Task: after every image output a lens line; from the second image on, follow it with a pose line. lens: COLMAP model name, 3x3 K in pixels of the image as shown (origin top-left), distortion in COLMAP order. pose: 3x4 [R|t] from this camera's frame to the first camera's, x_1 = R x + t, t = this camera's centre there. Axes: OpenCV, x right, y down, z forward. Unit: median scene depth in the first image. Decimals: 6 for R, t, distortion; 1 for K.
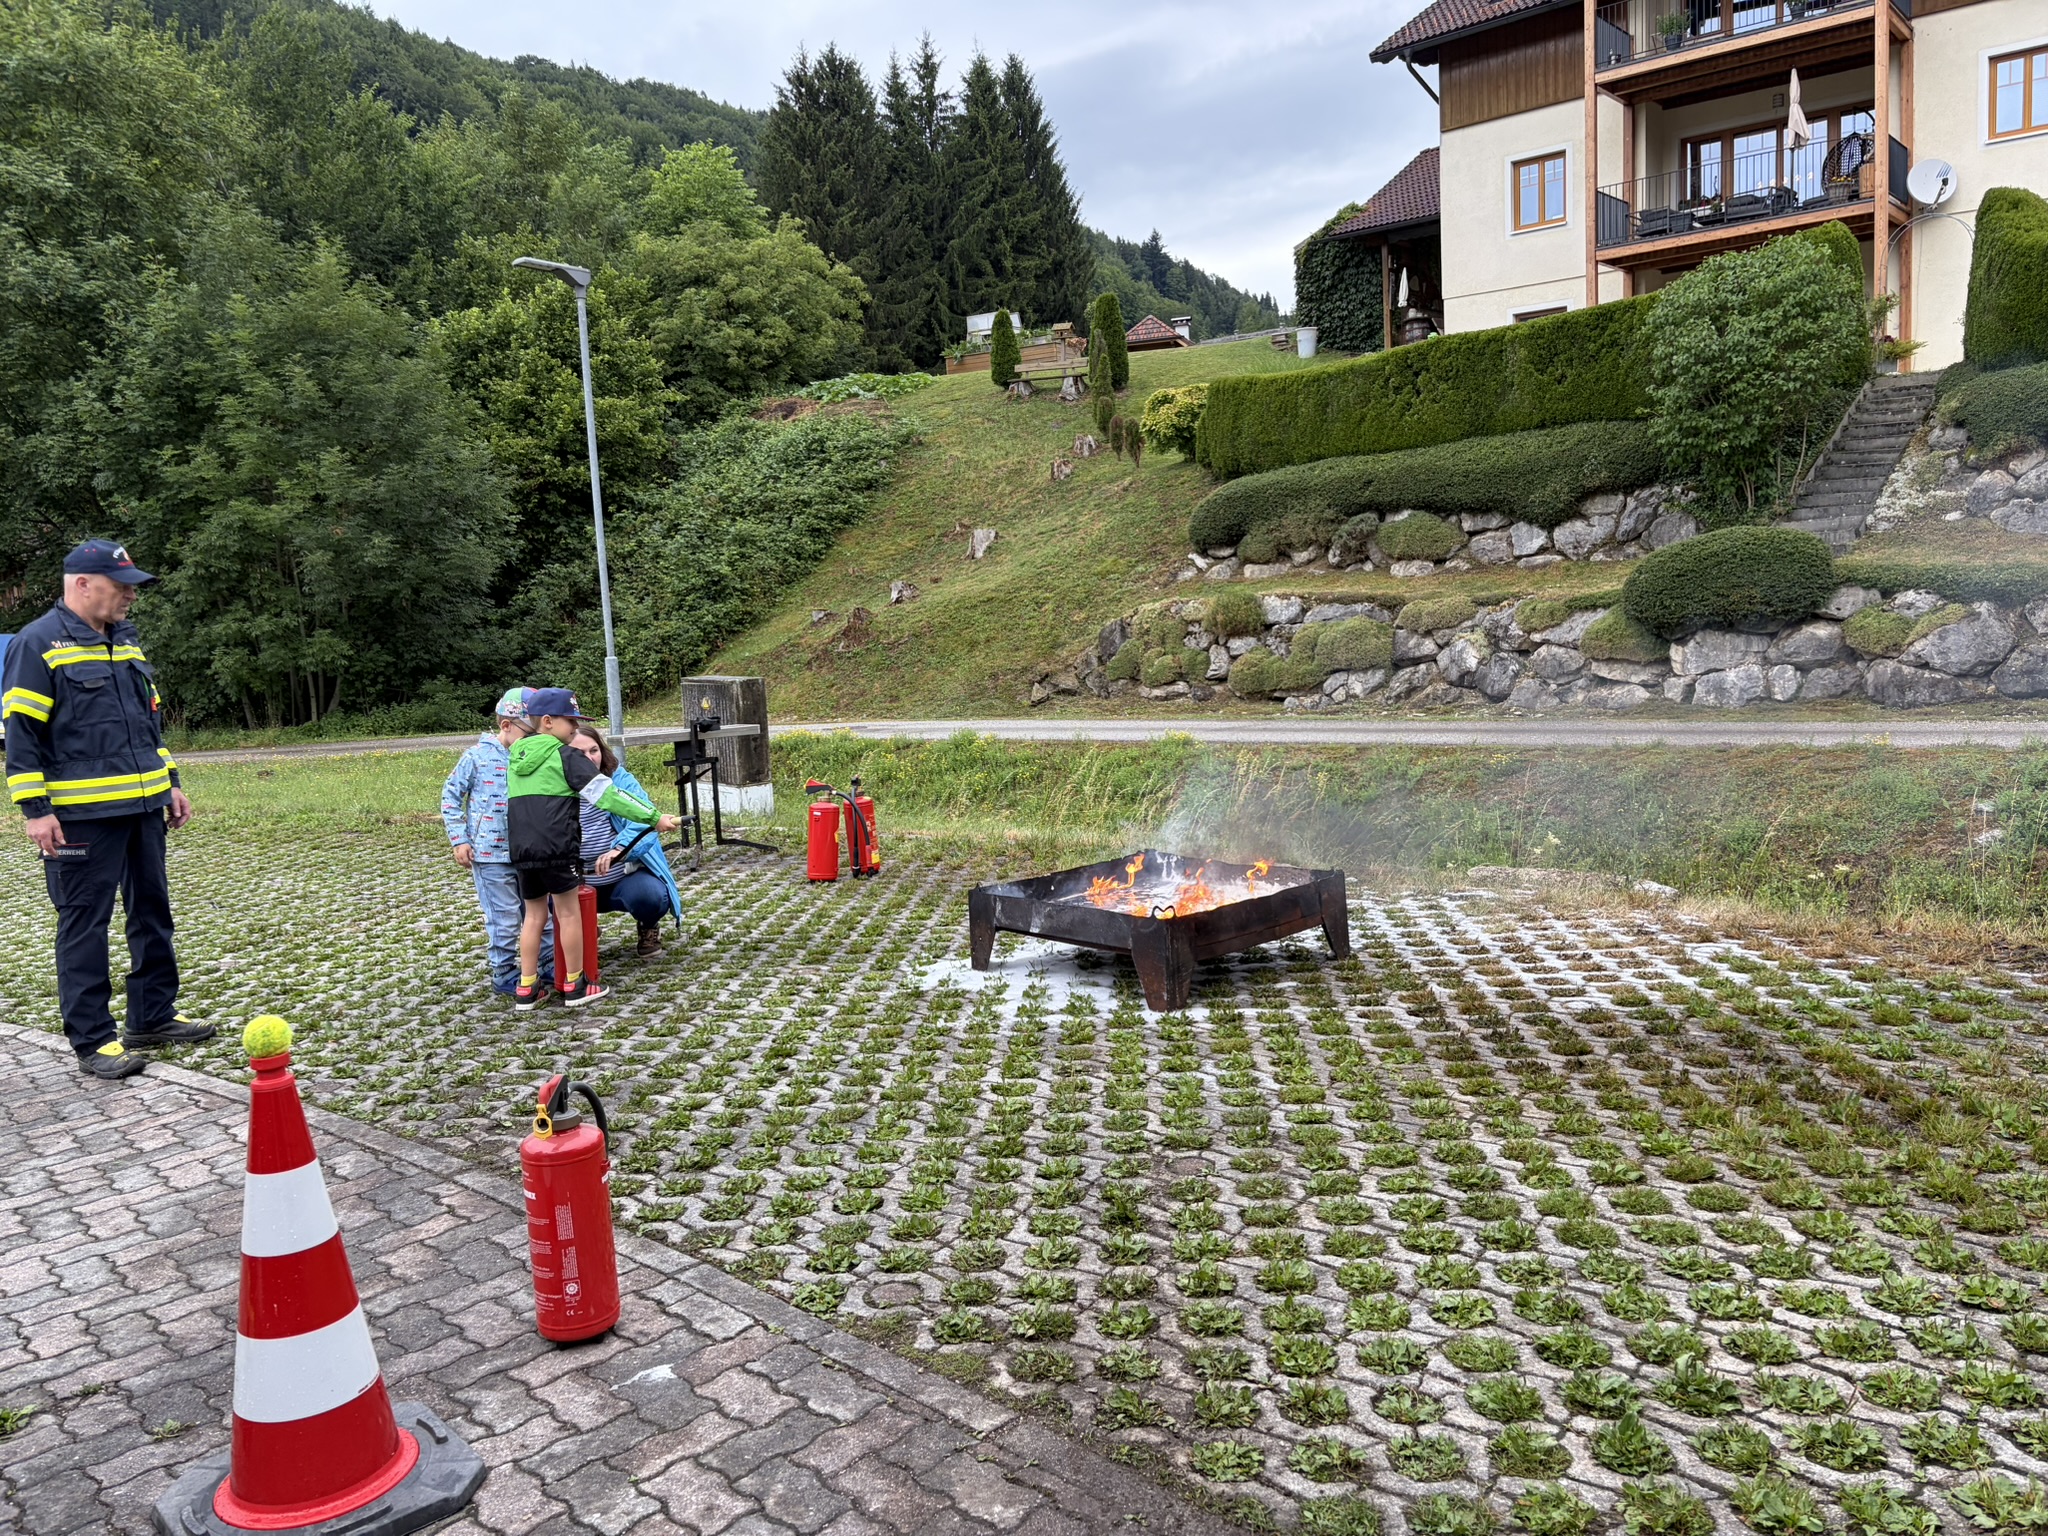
lens RADIAL K [[1558.9, 0, 1032.4], [0, 1558.9, 760.4], [0, 0, 1]] dist [0.049459, -0.055828]
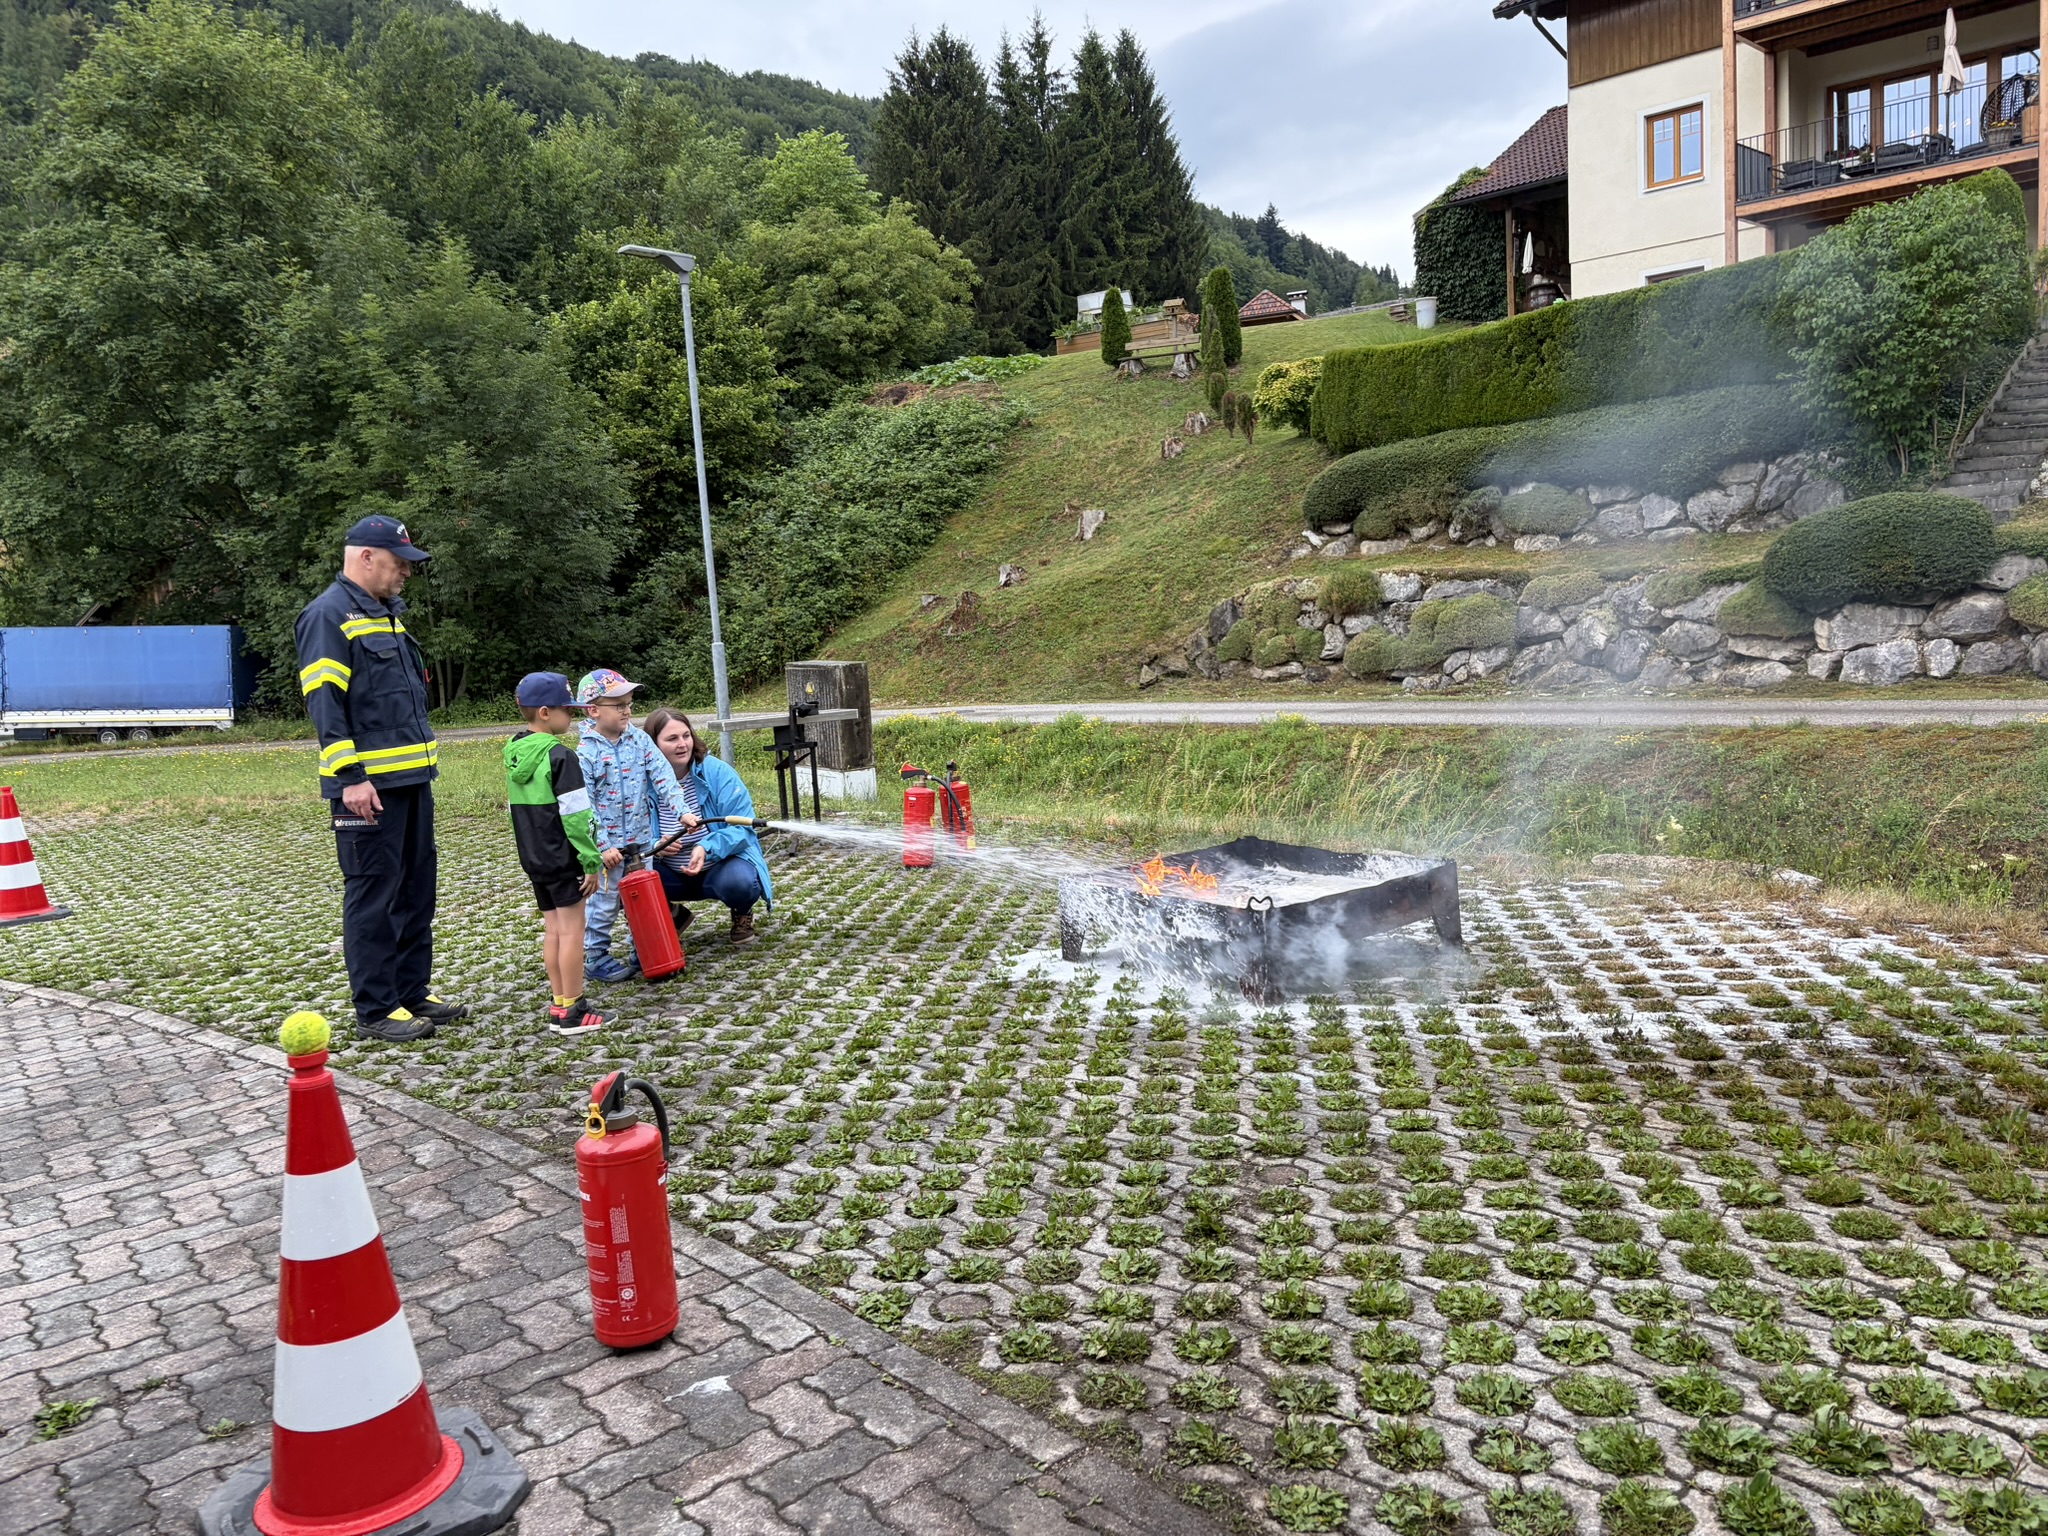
lens RADIAL K [[1558.9, 0, 1016.7], [0, 1558.9, 763.6], [0, 0, 1]] dist [0.049459, -0.055828]
pose [[0.996502, -0.002786, -0.083517, 0.003647], [0.003859, 0.999912, 0.012695, -0.000128], [0.083474, -0.012973, 0.996425, 0.008475]]
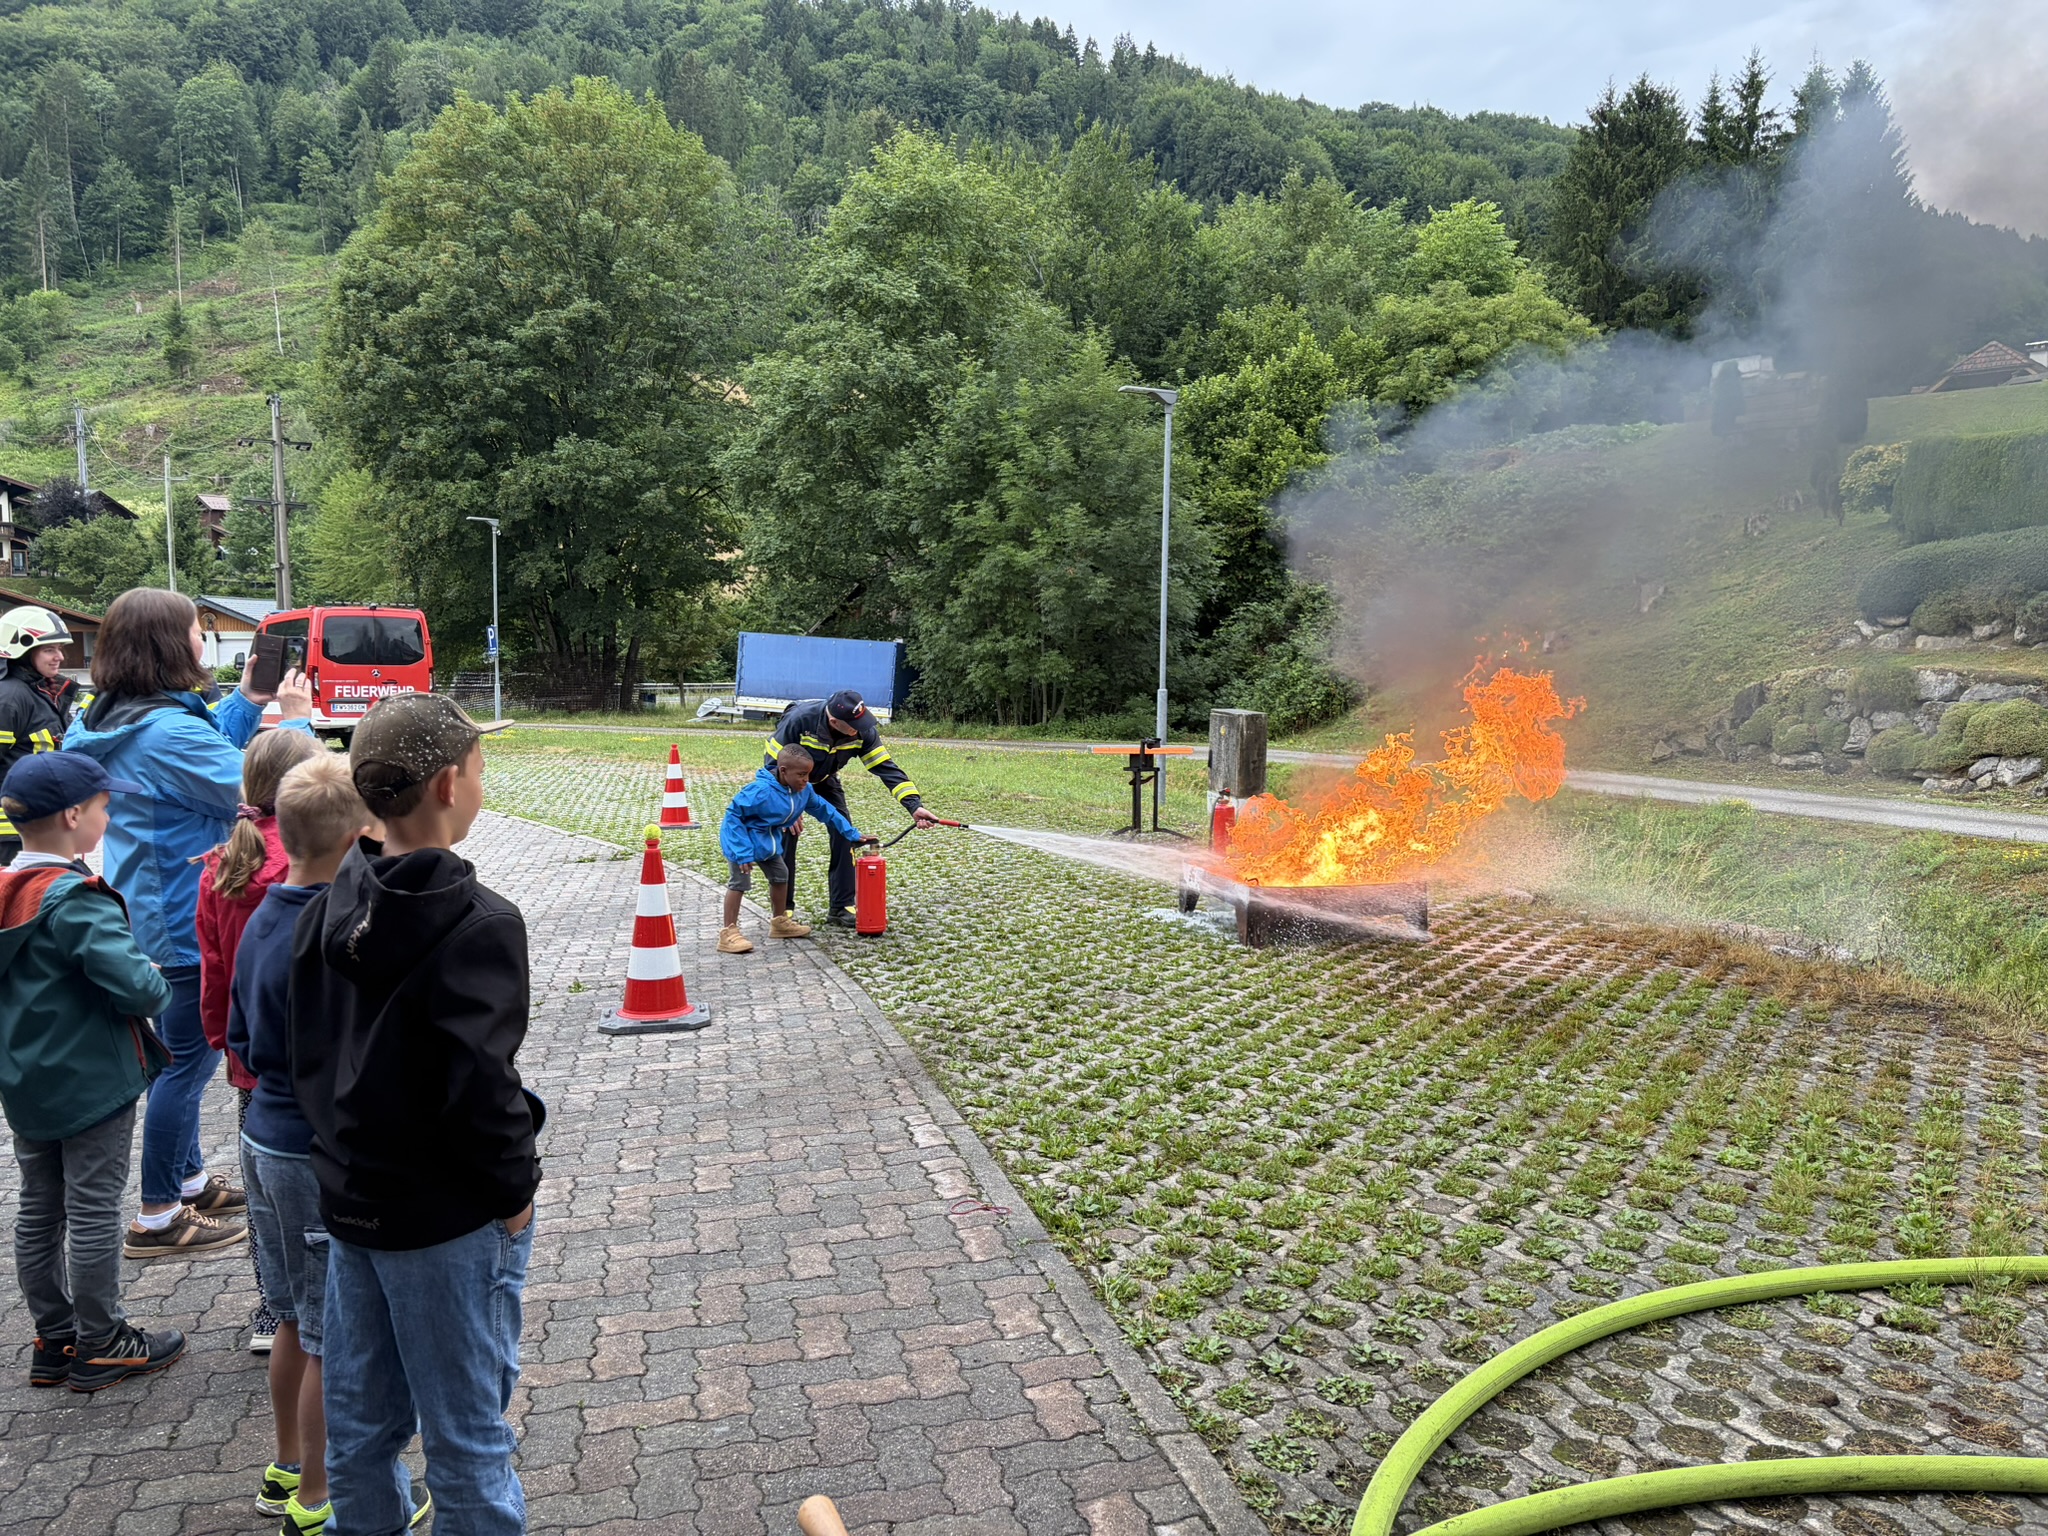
lens RADIAL K [[1558.9, 0, 1019.1], [0, 1558.9, 782.6], [0, 0, 1]] dist [0.049459, -0.055828]
pose [[0.875185, 0.098727, -0.473608, 0.138103], [-0.101141, 0.994662, 0.020444, -0.001660], [0.473098, 0.030009, 0.880499, -0.106734]]
